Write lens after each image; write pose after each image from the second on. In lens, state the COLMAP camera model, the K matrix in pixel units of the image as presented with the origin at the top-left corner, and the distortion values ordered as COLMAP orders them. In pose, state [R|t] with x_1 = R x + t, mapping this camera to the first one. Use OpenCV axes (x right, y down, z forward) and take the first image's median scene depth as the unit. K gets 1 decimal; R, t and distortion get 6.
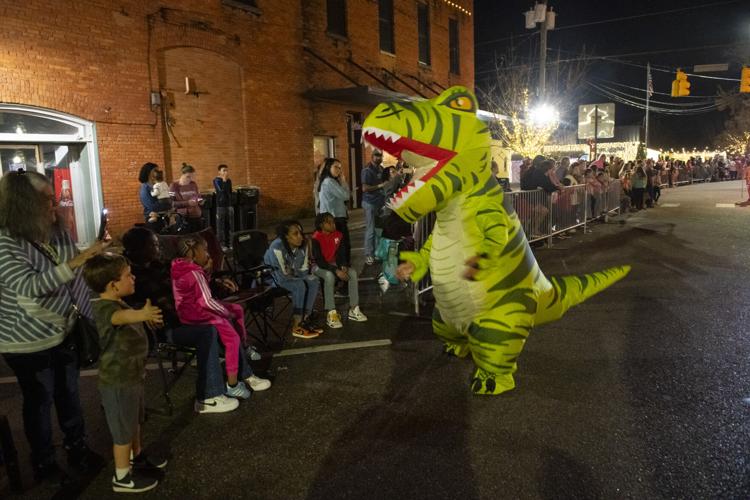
lens RADIAL K [[520.3, 0, 375.0], [0, 520.3, 250.0], [0, 0, 1]] dist [-0.051505, -0.000732]
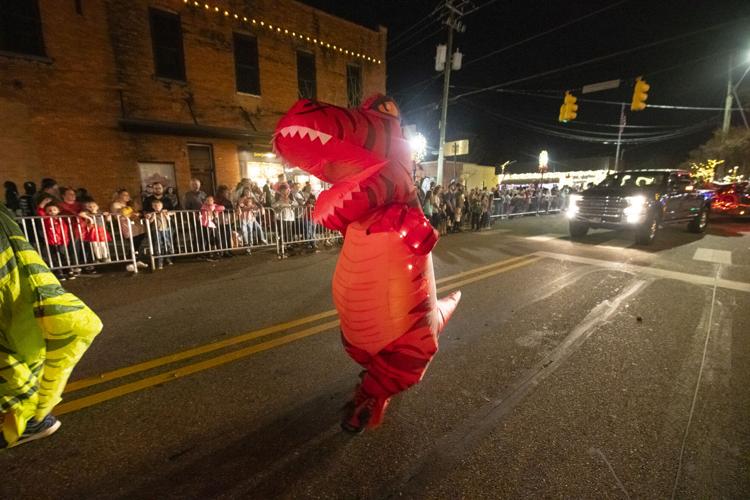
lens RADIAL K [[298.9, 0, 375.0], [0, 298.9, 250.0], [0, 0, 1]] dist [-0.018182, -0.000728]
pose [[0.947971, 0.082570, -0.307462, 0.666608], [-0.067356, 0.995936, 0.059789, -0.087098], [0.311149, -0.035969, 0.949680, 0.483758]]
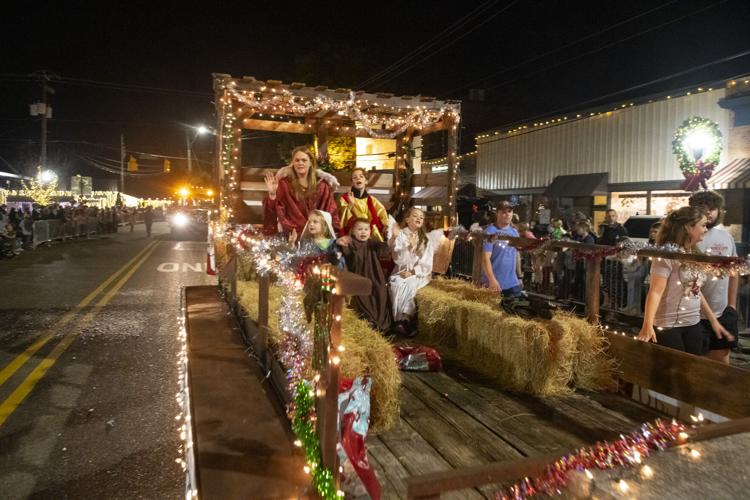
lens RADIAL K [[547.5, 0, 375.0], [0, 547.5, 250.0], [0, 0, 1]] dist [-0.032551, -0.000793]
pose [[0.628873, -0.014766, 0.777368, -0.484496], [0.080754, 0.995653, -0.046415, 0.174943], [-0.773303, 0.091965, 0.627331, -1.160259]]
